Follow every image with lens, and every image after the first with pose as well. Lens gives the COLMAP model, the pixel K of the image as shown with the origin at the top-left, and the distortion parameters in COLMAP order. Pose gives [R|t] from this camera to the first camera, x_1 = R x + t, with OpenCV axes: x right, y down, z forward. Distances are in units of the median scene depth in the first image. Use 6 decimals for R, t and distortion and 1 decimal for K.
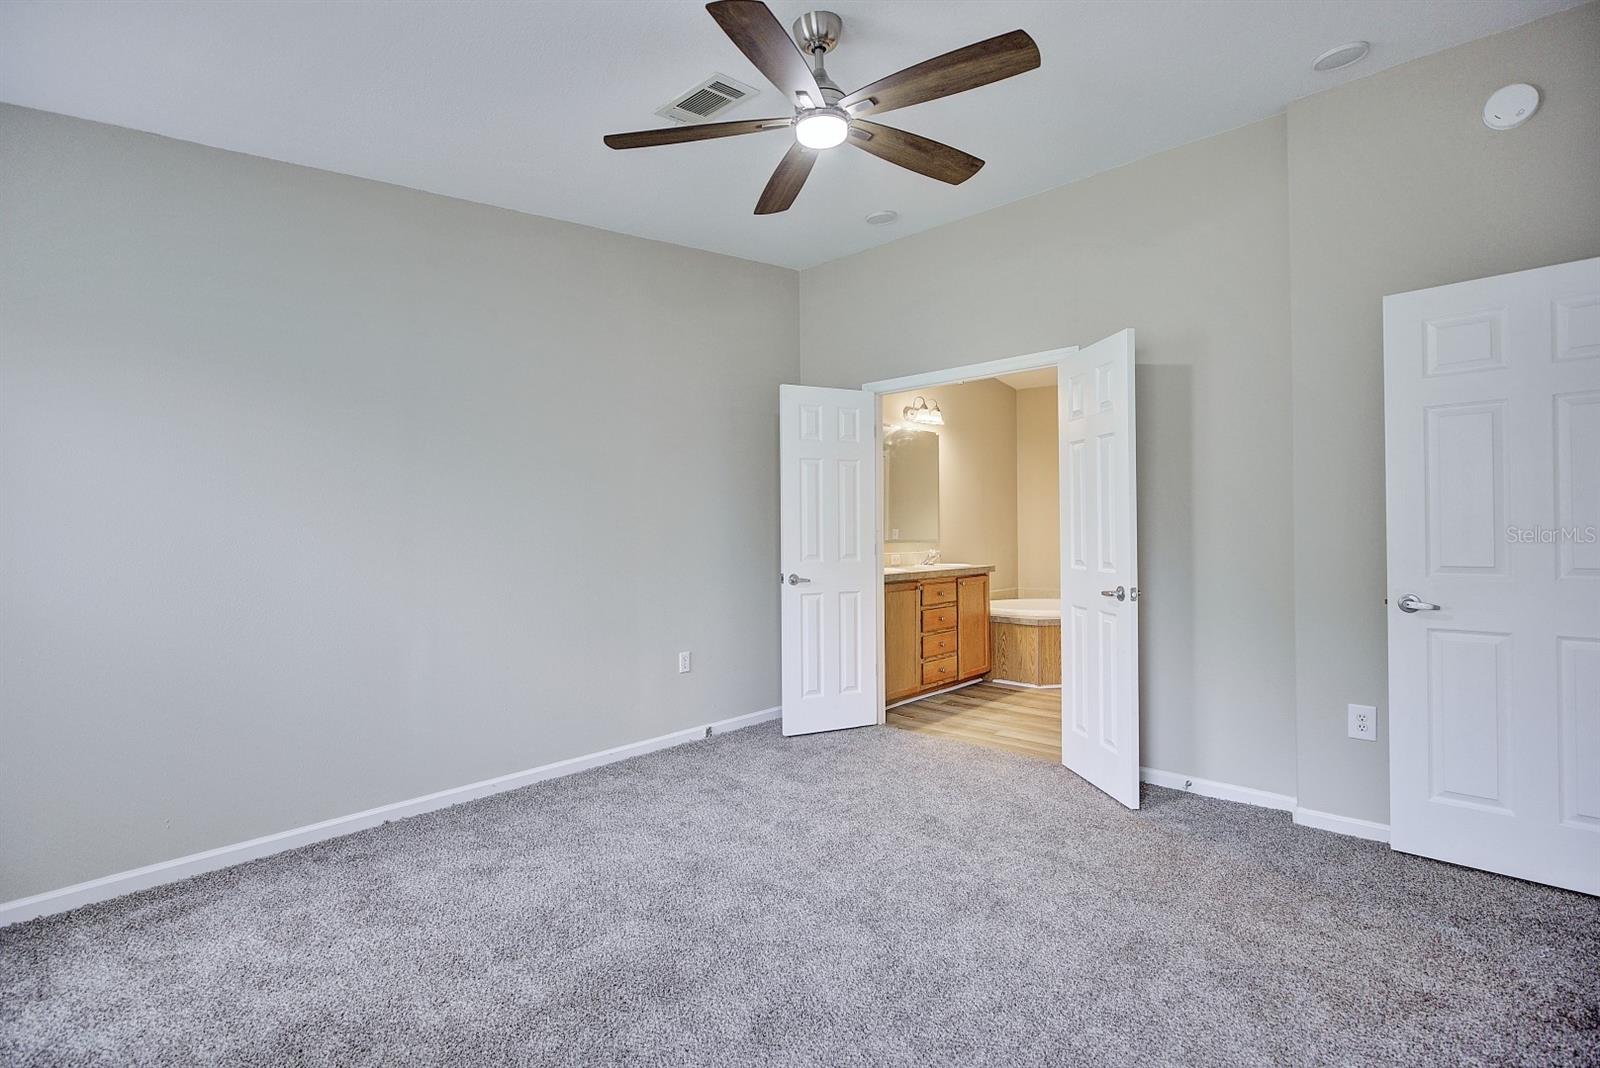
lens RADIAL K [[738.9, 0, 803.8], [0, 738.9, 538.9], [0, 0, 1]] dist [-0.006091, 0.002623]
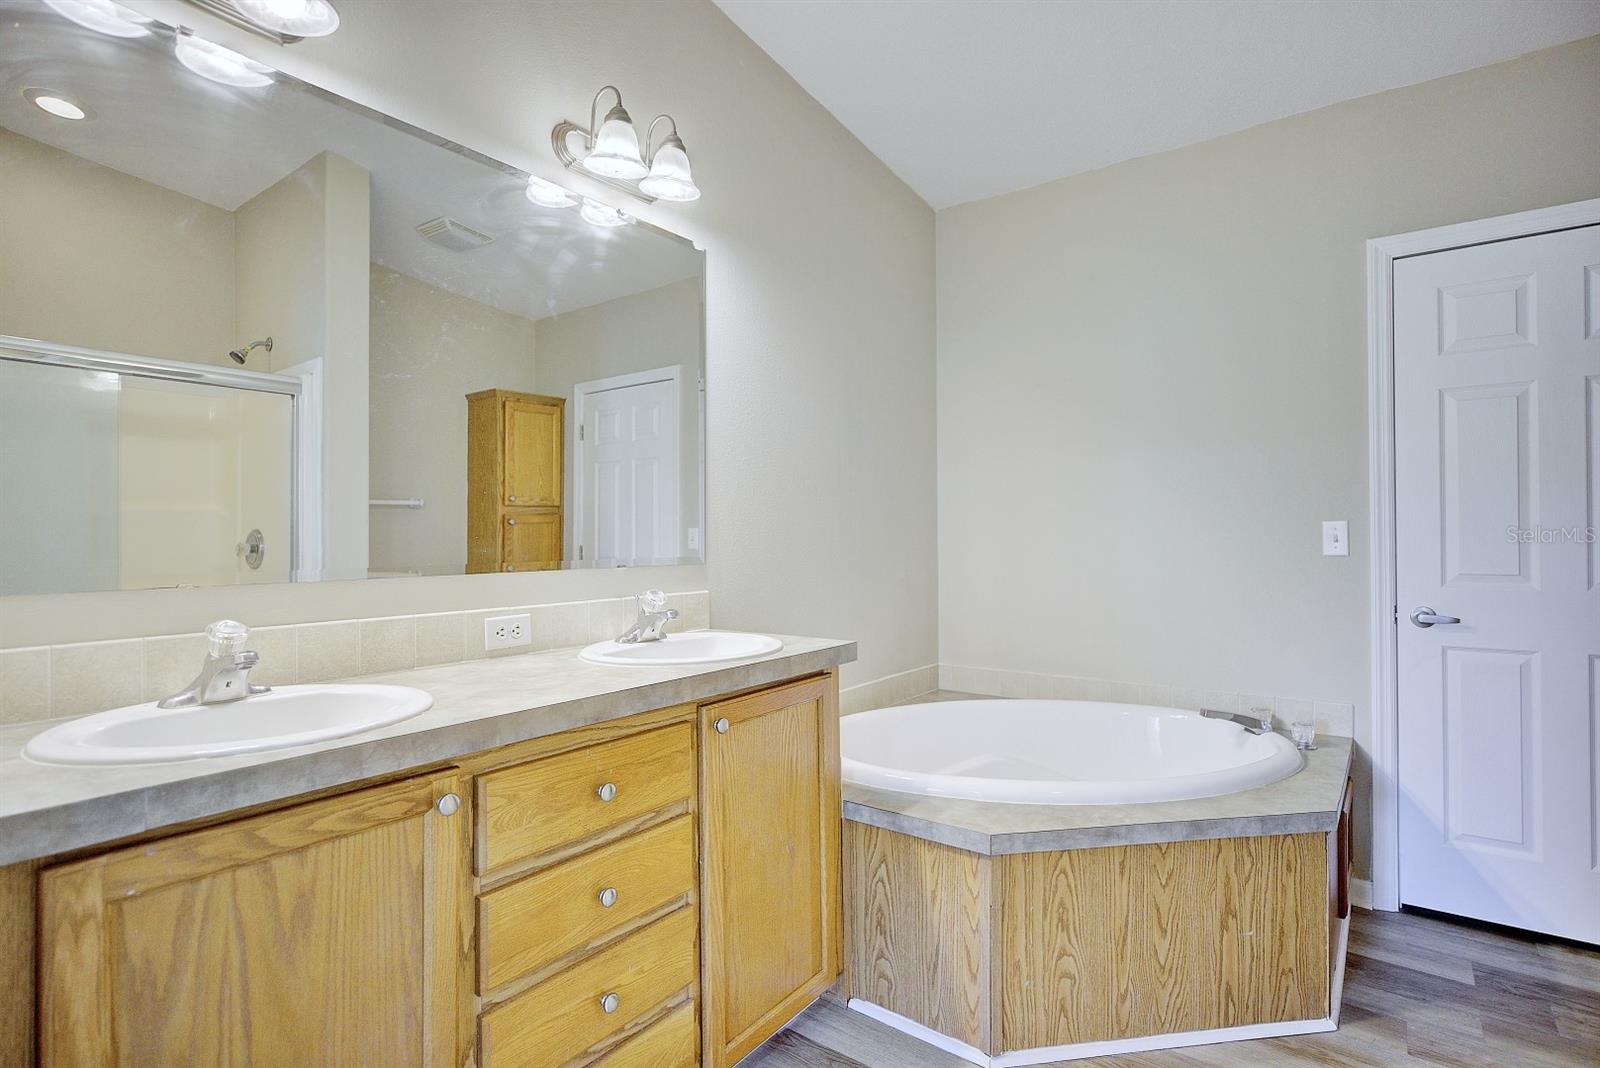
lens RADIAL K [[779.0, 0, 800.8], [0, 779.0, 526.1], [0, 0, 1]] dist [-0.011932, 0.003394]
pose [[0.996211, 0.003571, 0.086892, 0.212985], [-0.002831, 0.999959, -0.008641, -0.011045], [-0.086920, 0.008362, 0.996180, 0.691914]]
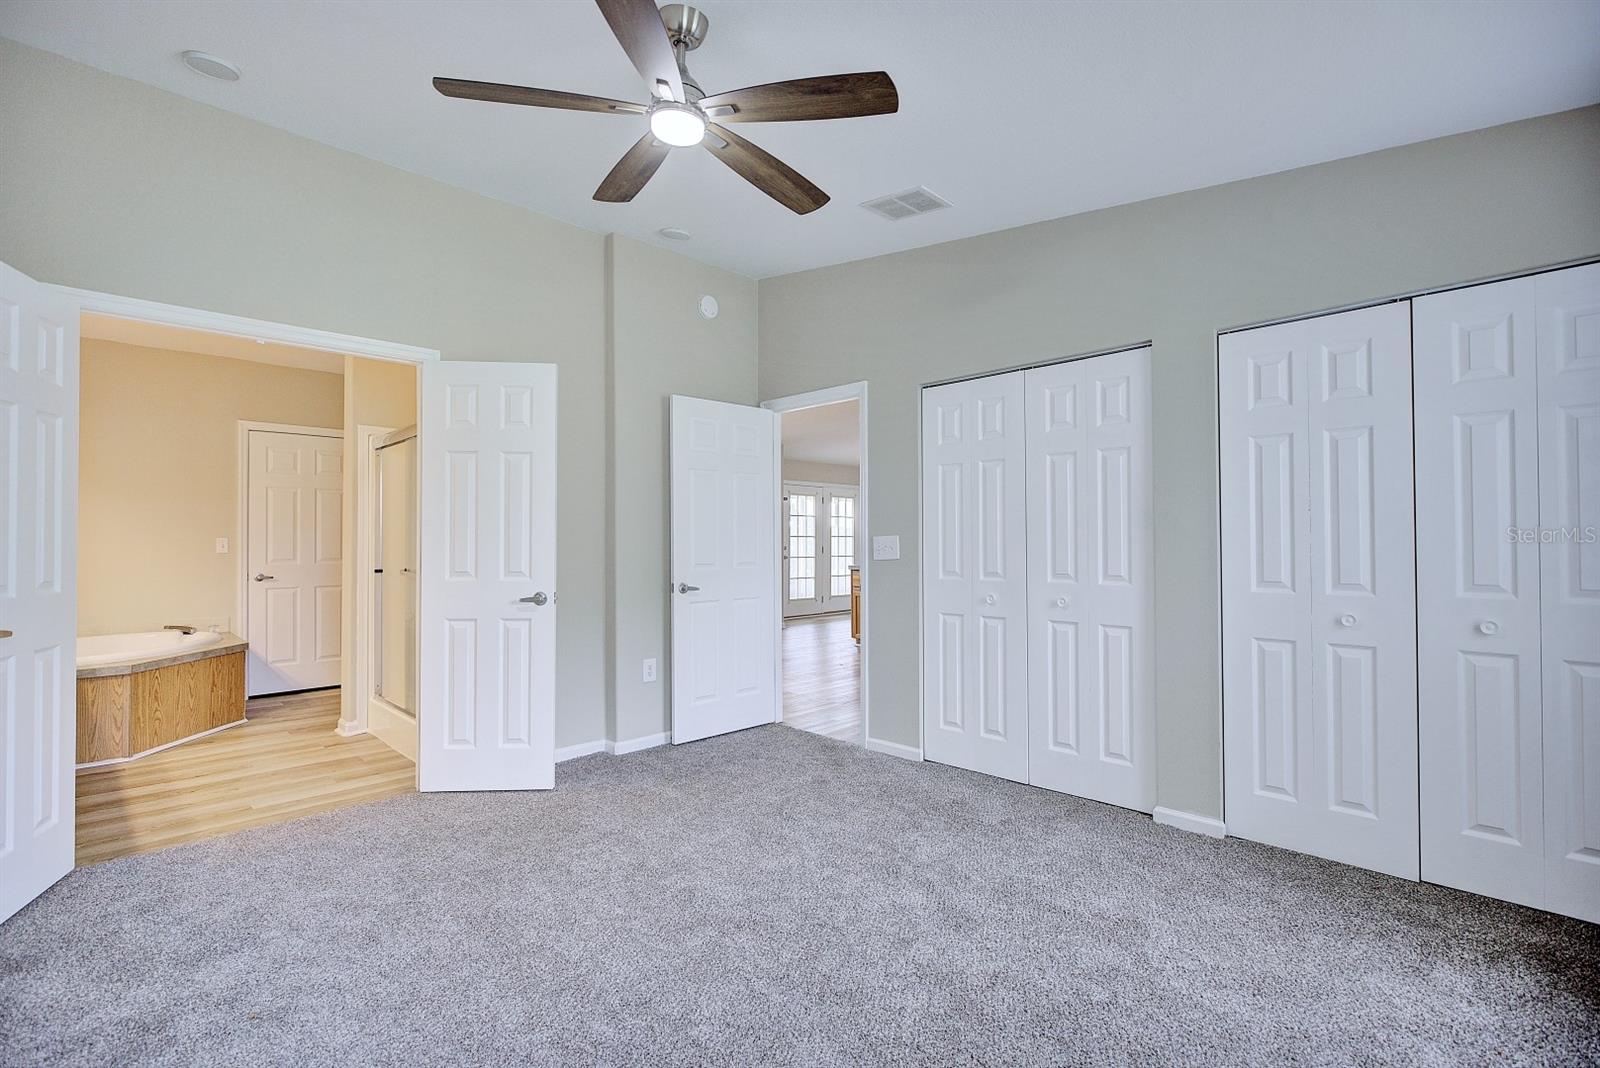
lens RADIAL K [[738.9, 0, 796.4], [0, 738.9, 541.2], [0, 0, 1]] dist [-0.006091, 0.002623]
pose [[0.040420, 0.011655, 0.999115, -0.371308], [0.008378, 0.999893, -0.012003, 0.002964], [-0.999148, 0.008855, 0.040318, 0.321315]]
